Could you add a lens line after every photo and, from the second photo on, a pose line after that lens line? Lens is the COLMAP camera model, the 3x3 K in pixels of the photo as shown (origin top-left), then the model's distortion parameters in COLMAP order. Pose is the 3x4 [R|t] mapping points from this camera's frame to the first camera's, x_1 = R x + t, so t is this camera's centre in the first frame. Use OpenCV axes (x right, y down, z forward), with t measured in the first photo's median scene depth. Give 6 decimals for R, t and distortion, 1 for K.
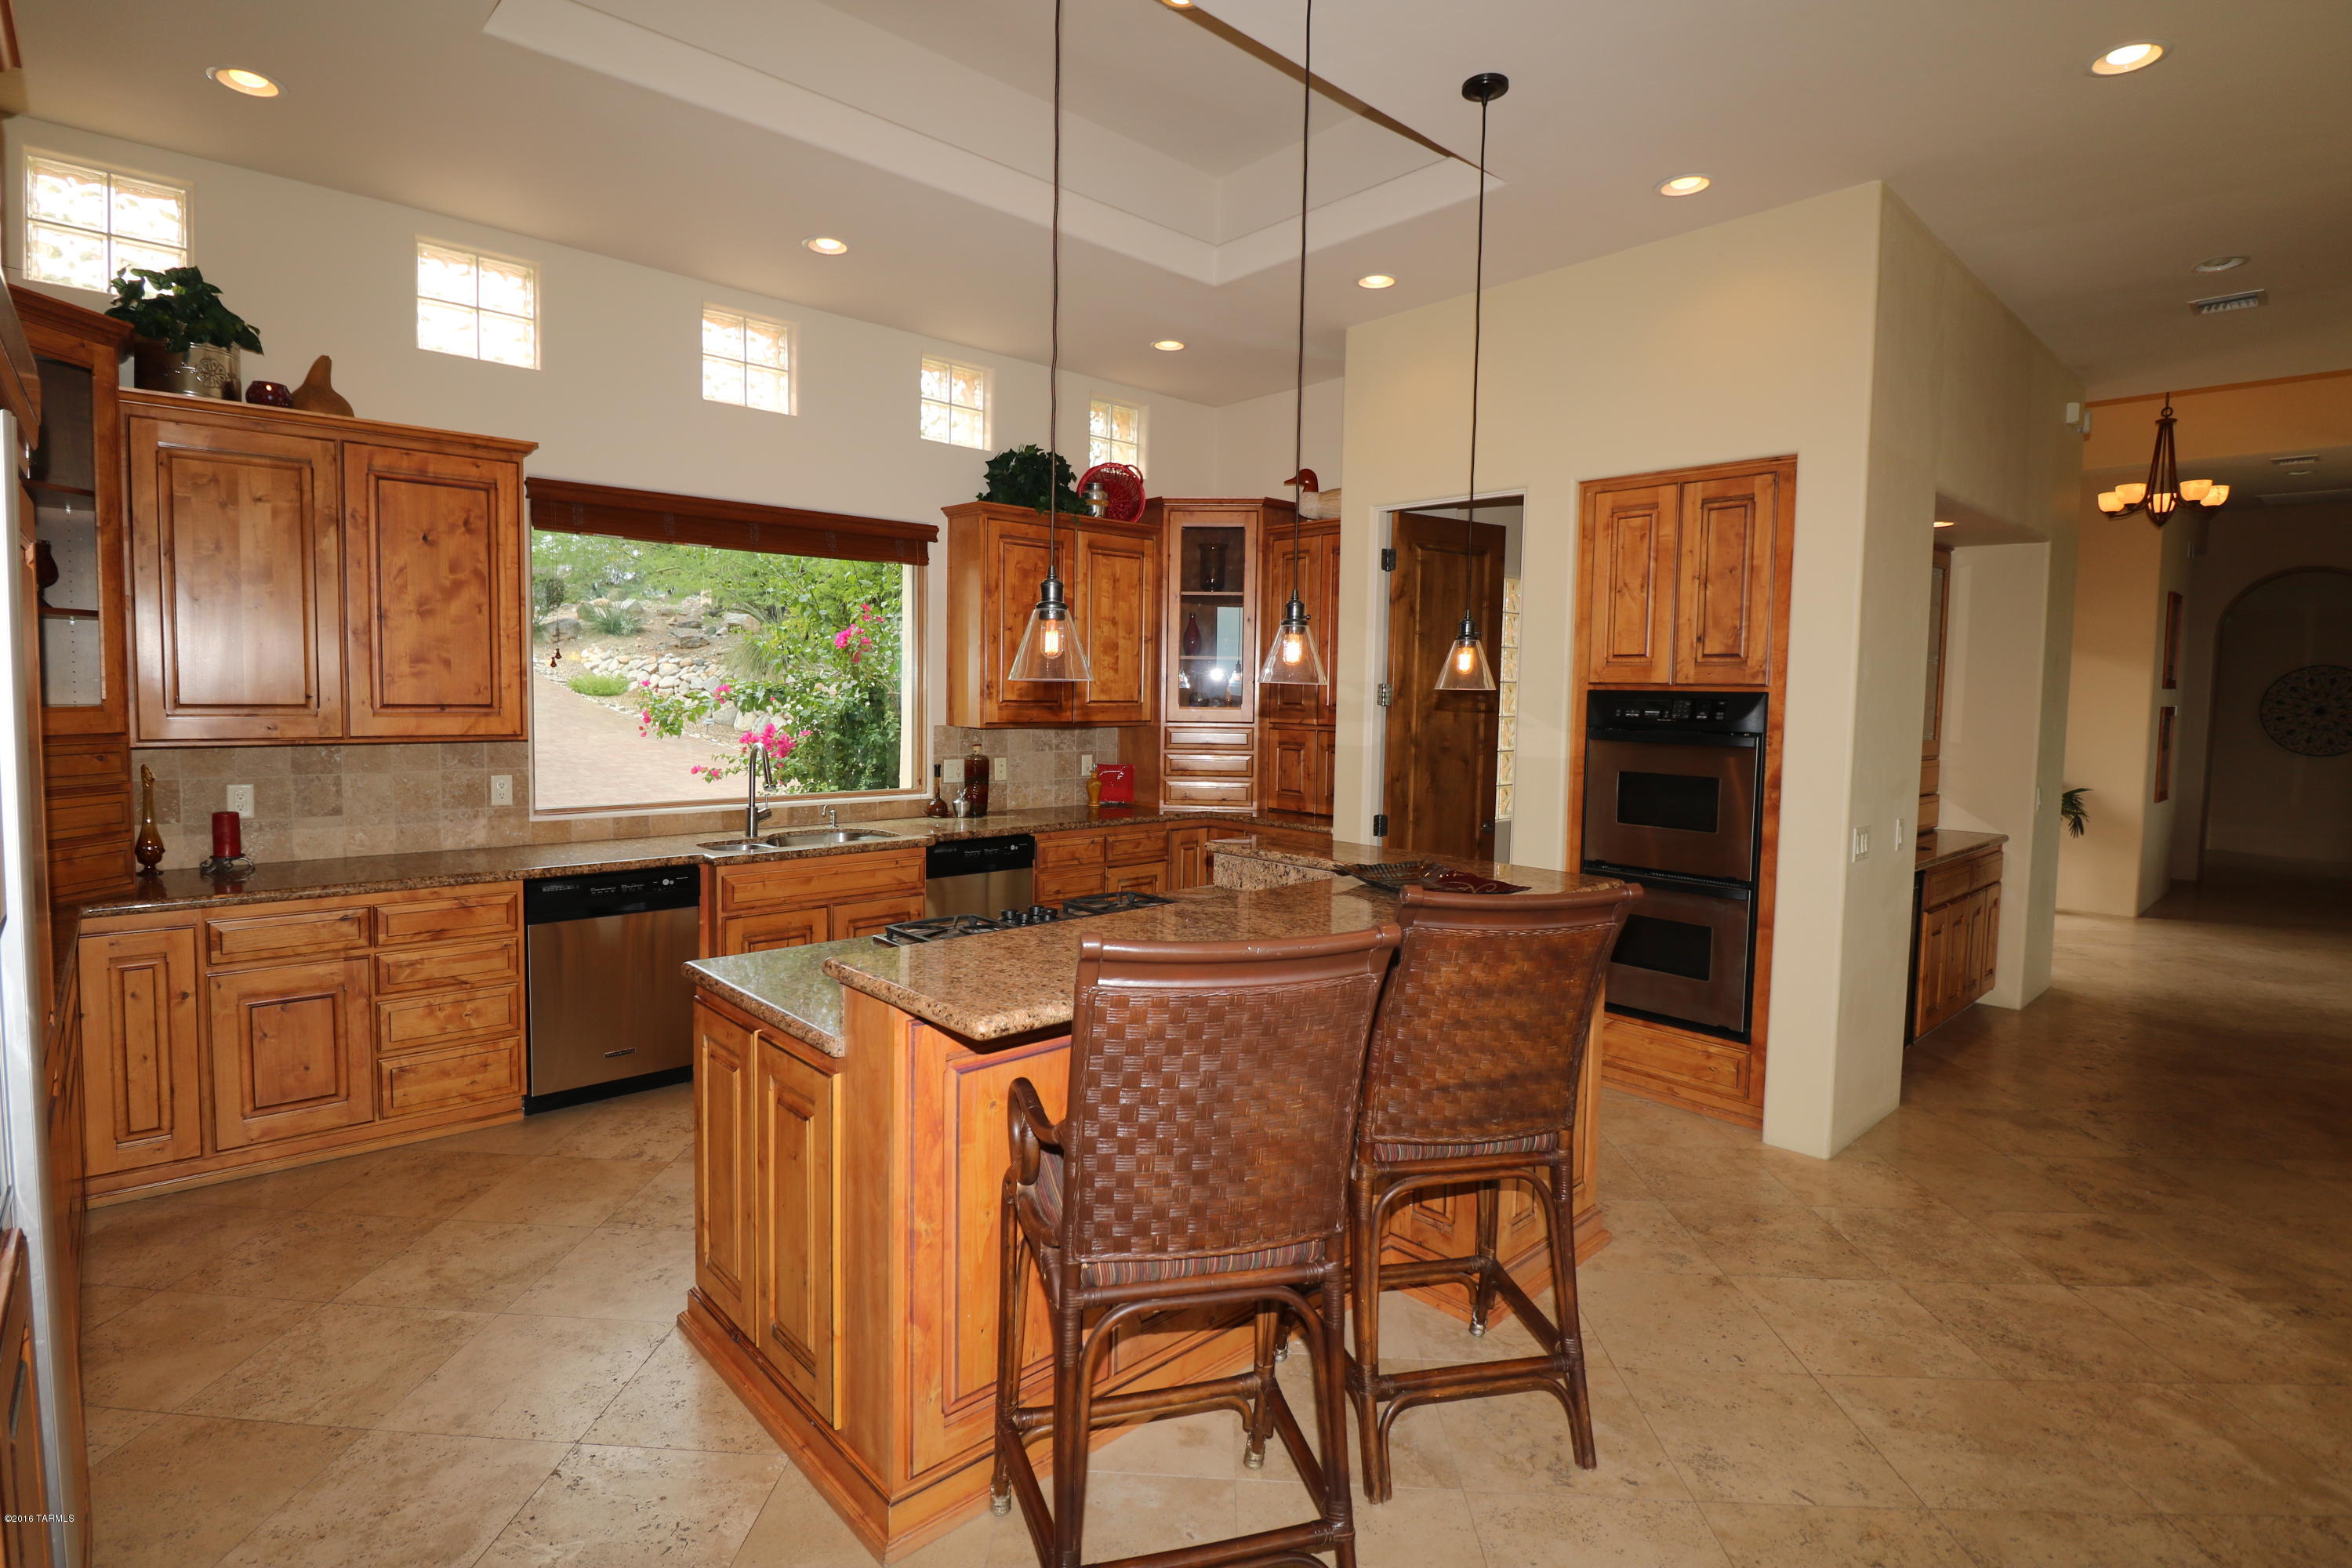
lens RADIAL K [[1137.7, 0, 1156.7], [0, 1137.7, 755.1], [0, 0, 1]] dist [0.001646, -0.014884]
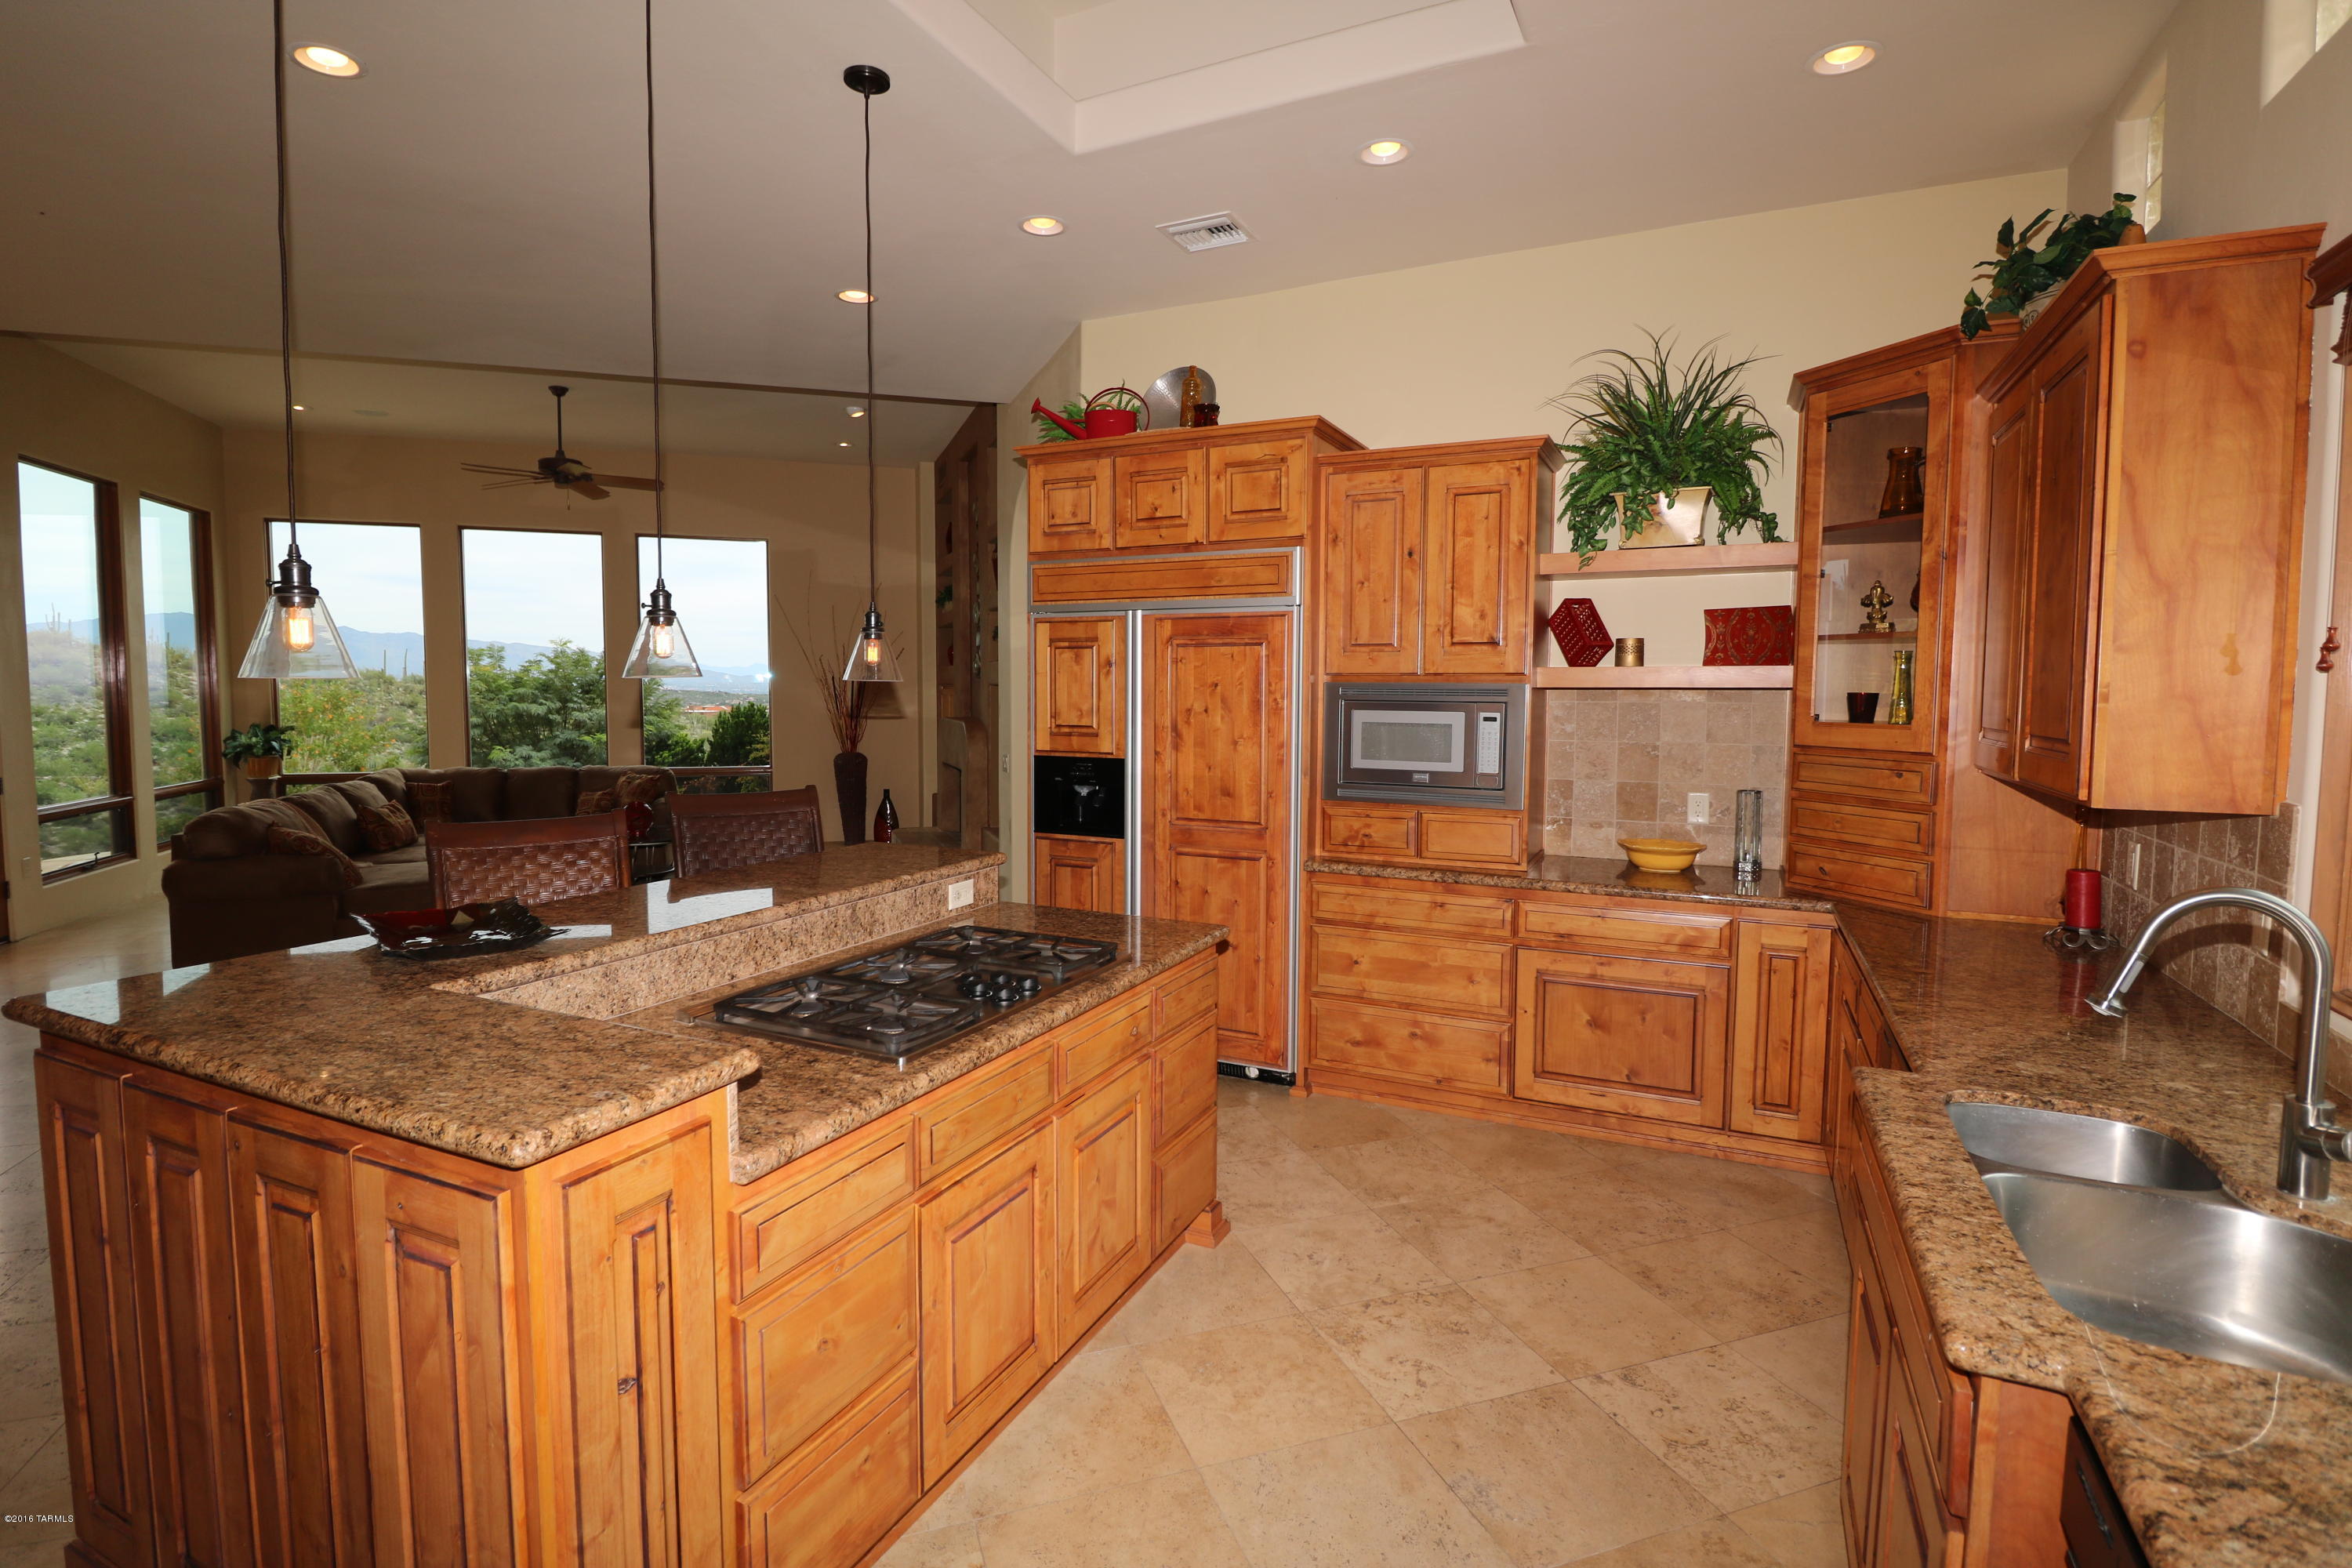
lens RADIAL K [[1139.1, 0, 1155.4], [0, 1139.1, 763.8], [0, 0, 1]] dist [0.001507, -0.014023]
pose [[-0.931129, 0.004254, -0.364666, 0.052487], [-0.041609, 0.992163, 0.117817, -0.076054], [0.362309, 0.124876, -0.923655, 1.282986]]
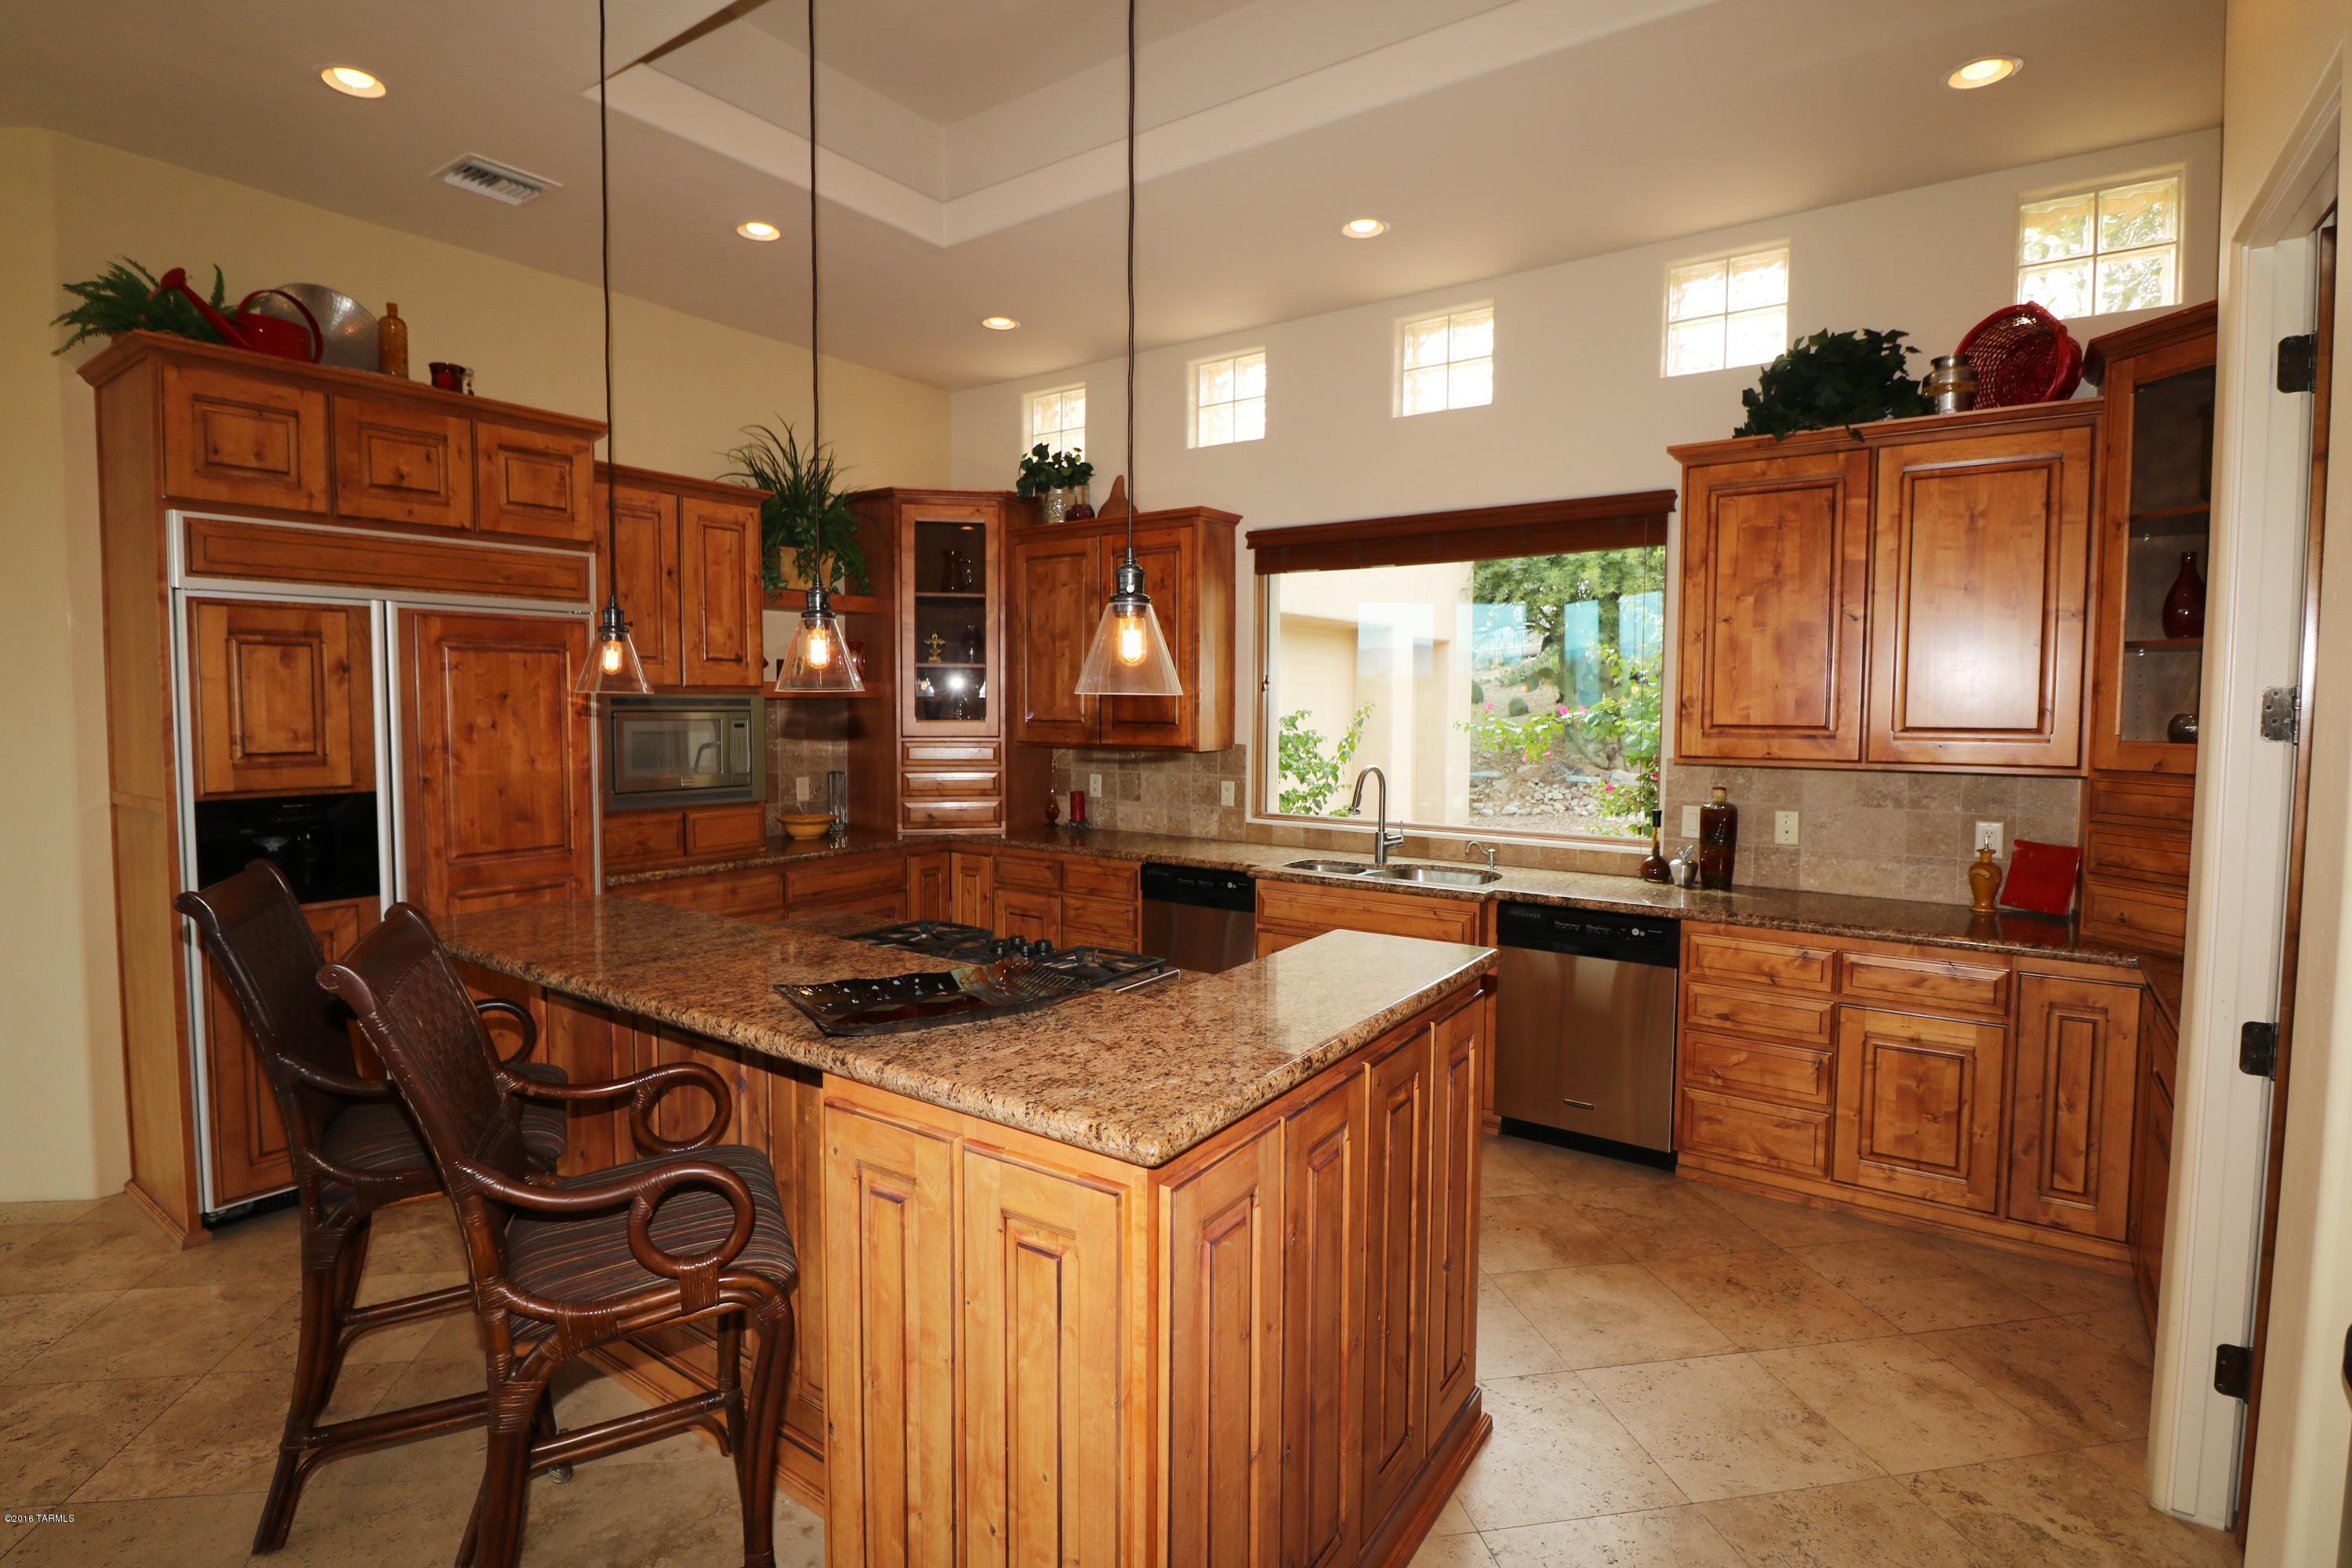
lens RADIAL K [[1139.1, 0, 1155.4], [0, 1139.1, 763.8], [0, 0, 1]] dist [0.001507, -0.014023]
pose [[0.209026, 0.039273, -0.977121, 0.603581], [-0.058639, 0.997899, 0.027564, -0.030136], [0.976150, 0.051536, 0.210890, 0.672520]]
